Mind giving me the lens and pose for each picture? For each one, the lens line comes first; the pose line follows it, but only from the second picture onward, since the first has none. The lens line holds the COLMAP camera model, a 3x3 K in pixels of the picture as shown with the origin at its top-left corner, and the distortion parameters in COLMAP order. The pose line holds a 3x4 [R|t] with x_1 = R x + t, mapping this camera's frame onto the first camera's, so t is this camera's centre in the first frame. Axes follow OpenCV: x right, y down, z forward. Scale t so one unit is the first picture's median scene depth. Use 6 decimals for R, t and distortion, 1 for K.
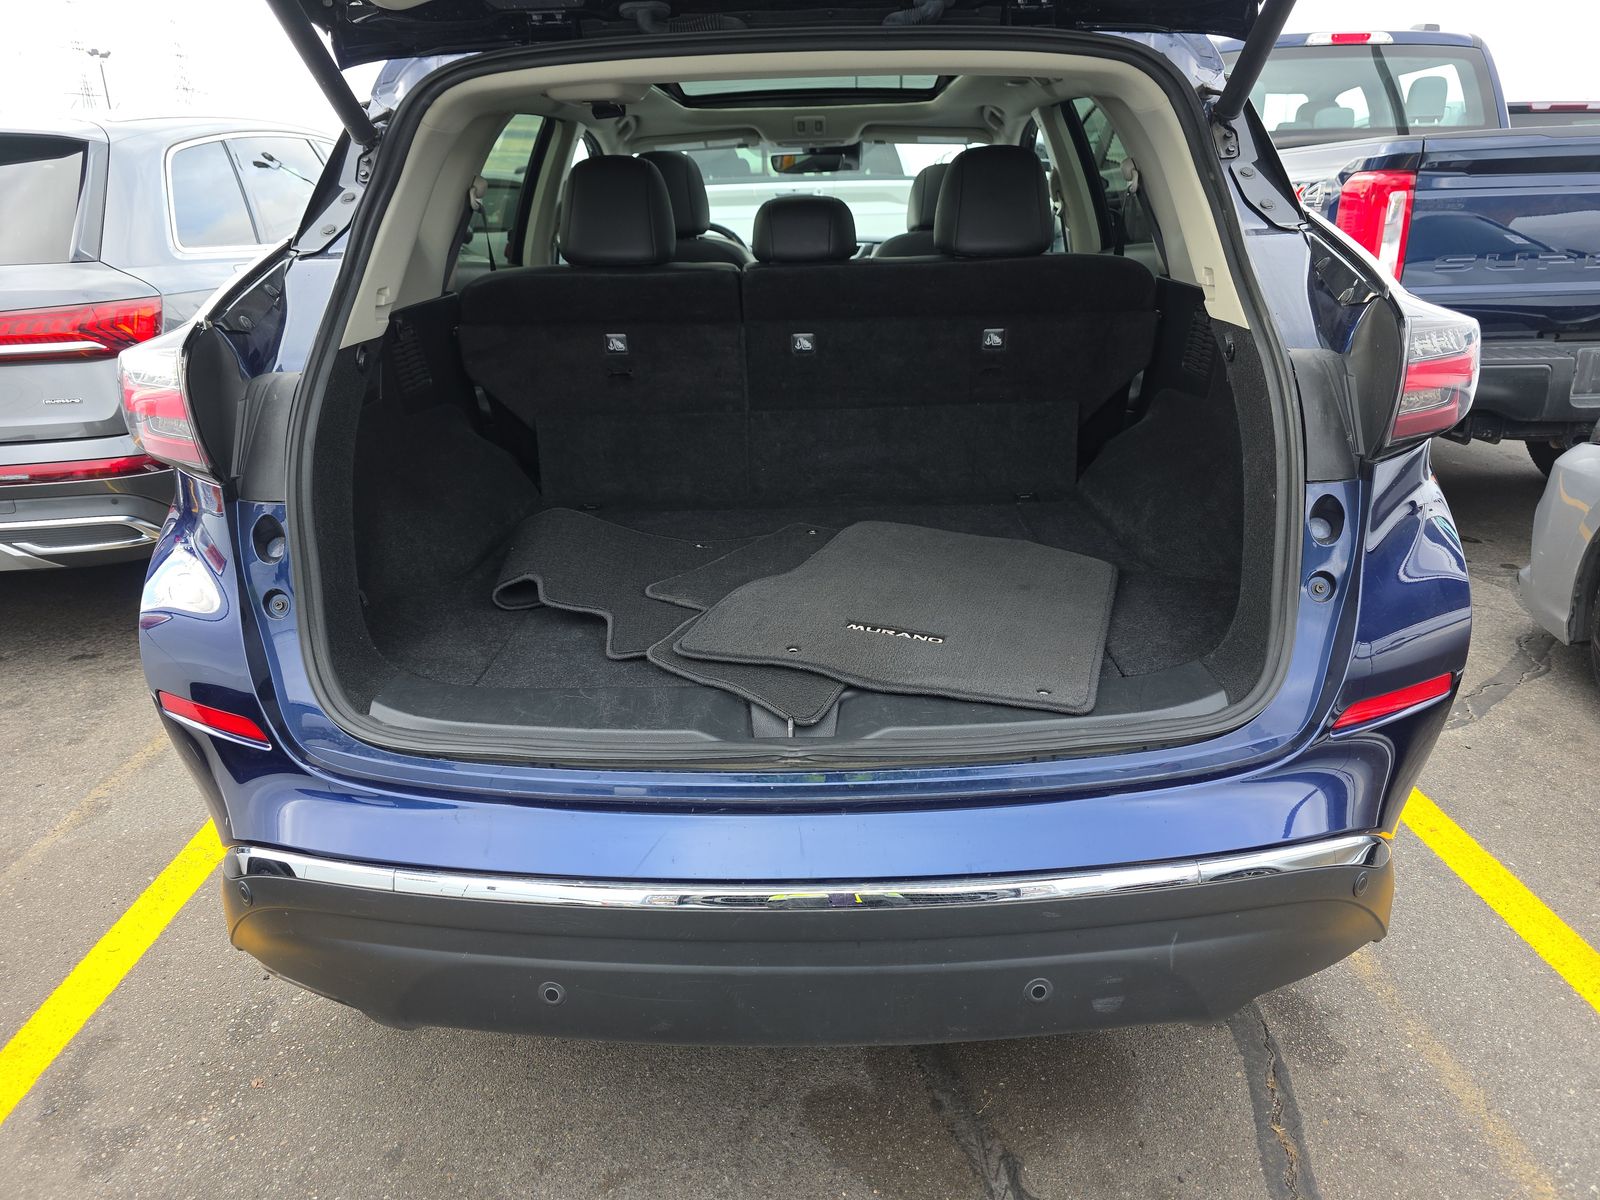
lens RADIAL K [[1088.9, 0, 807.9], [0, 1088.9, 604.0], [0, 0, 1]] dist [0.021370, -0.031761]
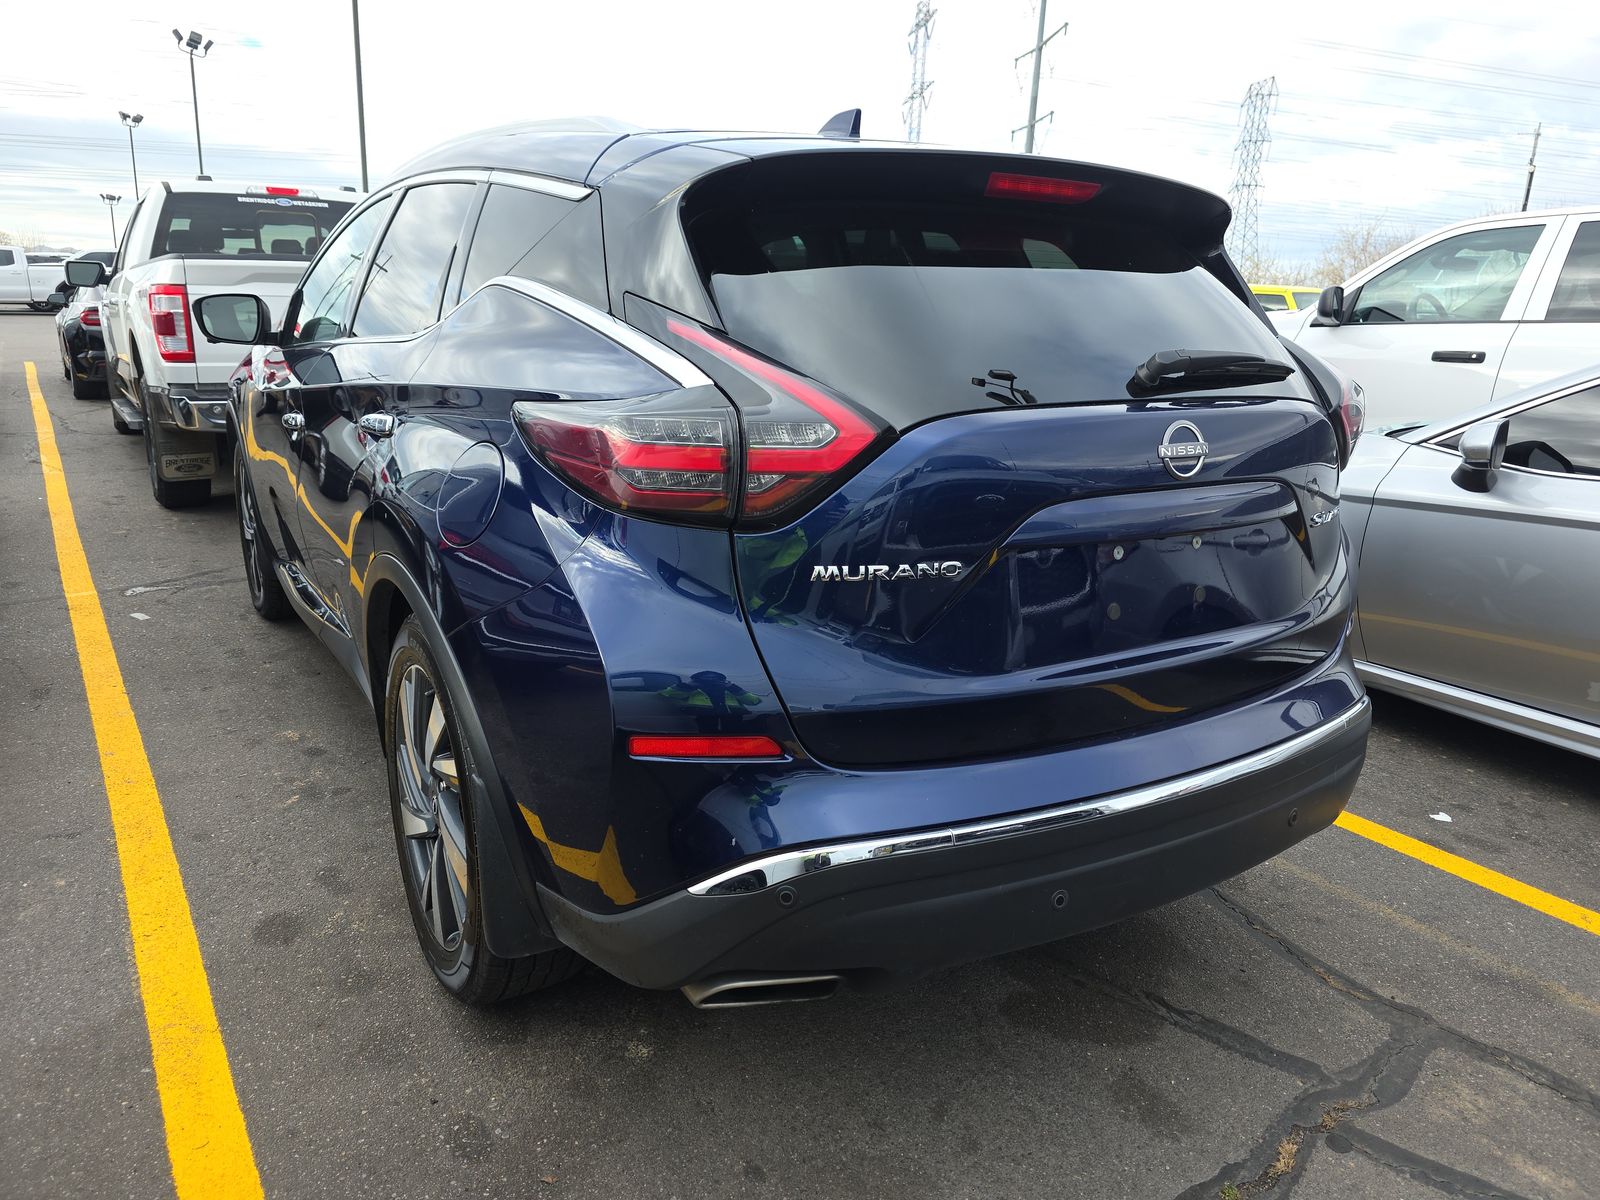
lens RADIAL K [[1088.9, 0, 804.5], [0, 1088.9, 603.6], [0, 0, 1]] dist [0.021370, -0.031761]
pose [[0.838470, -0.102050, 0.535307, -0.734301], [0.144381, 0.988806, -0.037645, 0.011203], [-0.525473, 0.108852, 0.843818, 0.025477]]
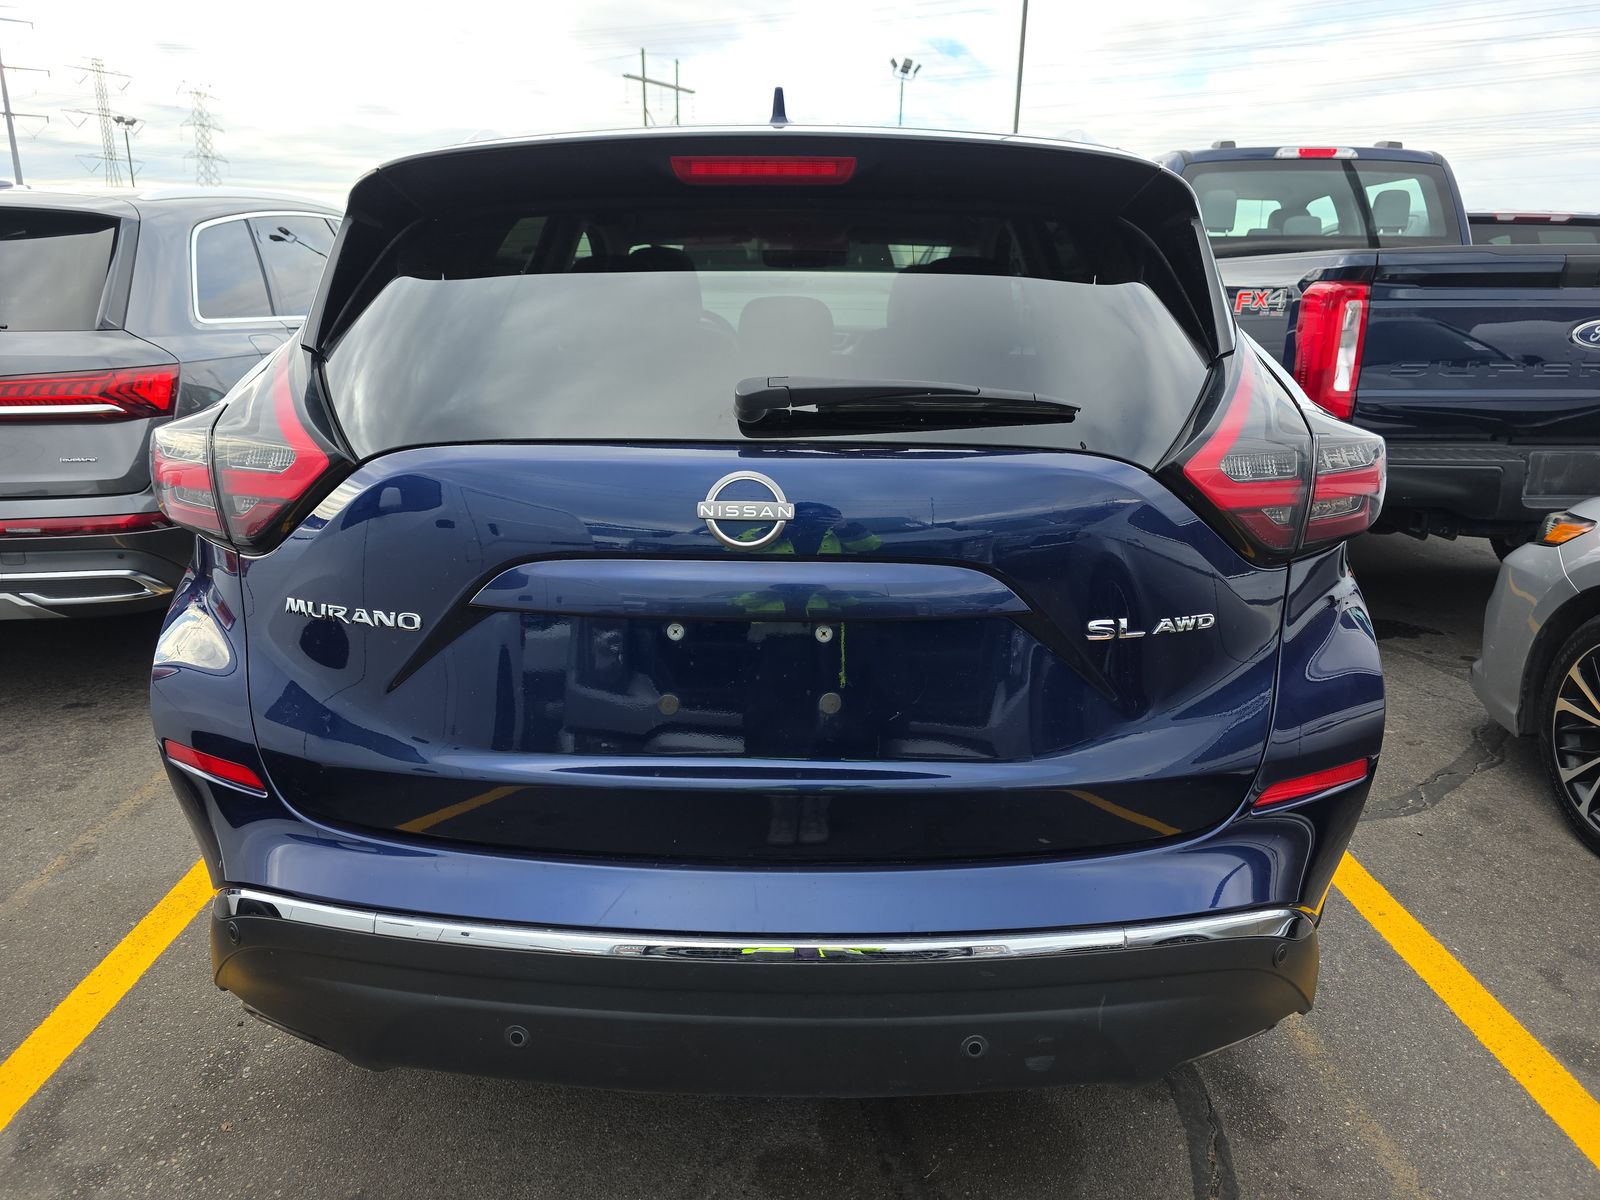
lens RADIAL K [[1088.9, 0, 790.9], [0, 1088.9, 593.6], [0, 0, 1]] dist [0.021370, -0.031761]
pose [[0.999547, 0.029810, -0.004049, 0.015923], [-0.030028, 0.996828, -0.073701, -0.001430], [0.001839, 0.073789, 0.997272, -0.062282]]
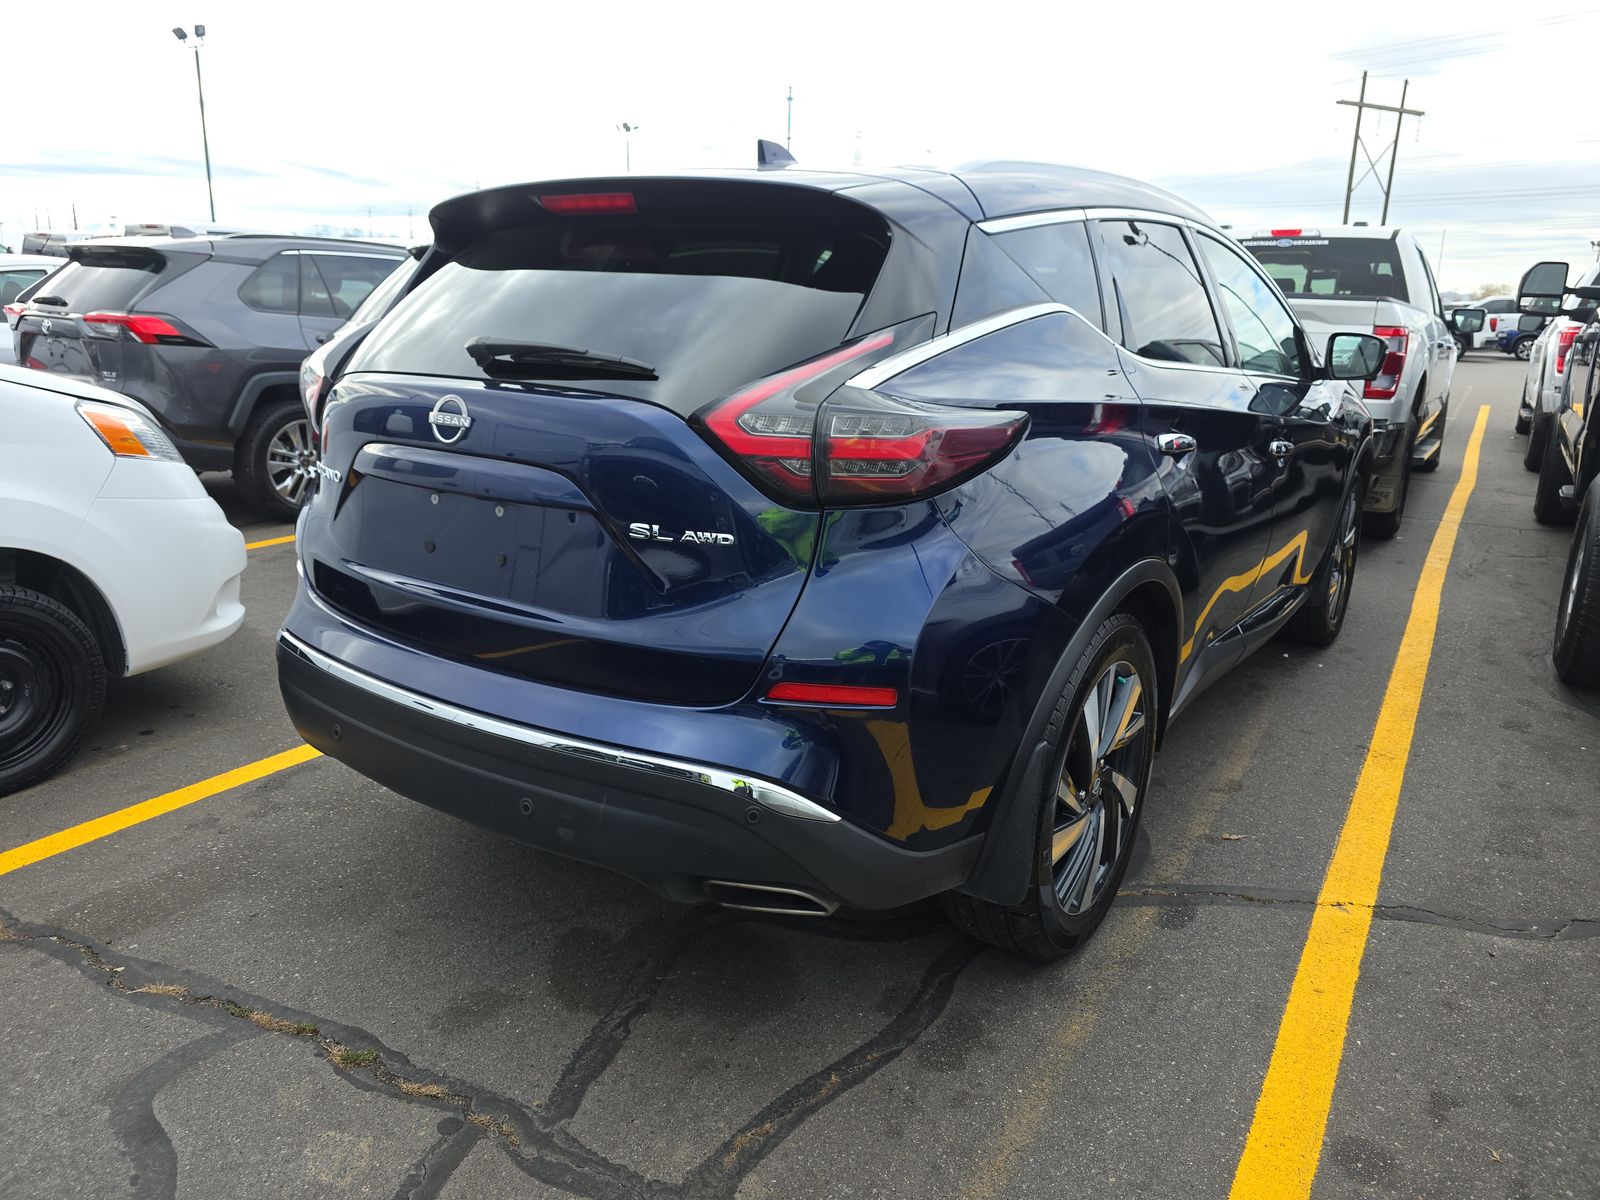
lens RADIAL K [[1088.9, 0, 795.0], [0, 1088.9, 602.4], [0, 0, 1]] dist [0.021370, -0.031761]
pose [[0.823811, 0.188310, -0.534672, 0.860181], [-0.235655, 0.971612, -0.020894, 0.013508], [0.515559, 0.143211, 0.844801, -0.090736]]
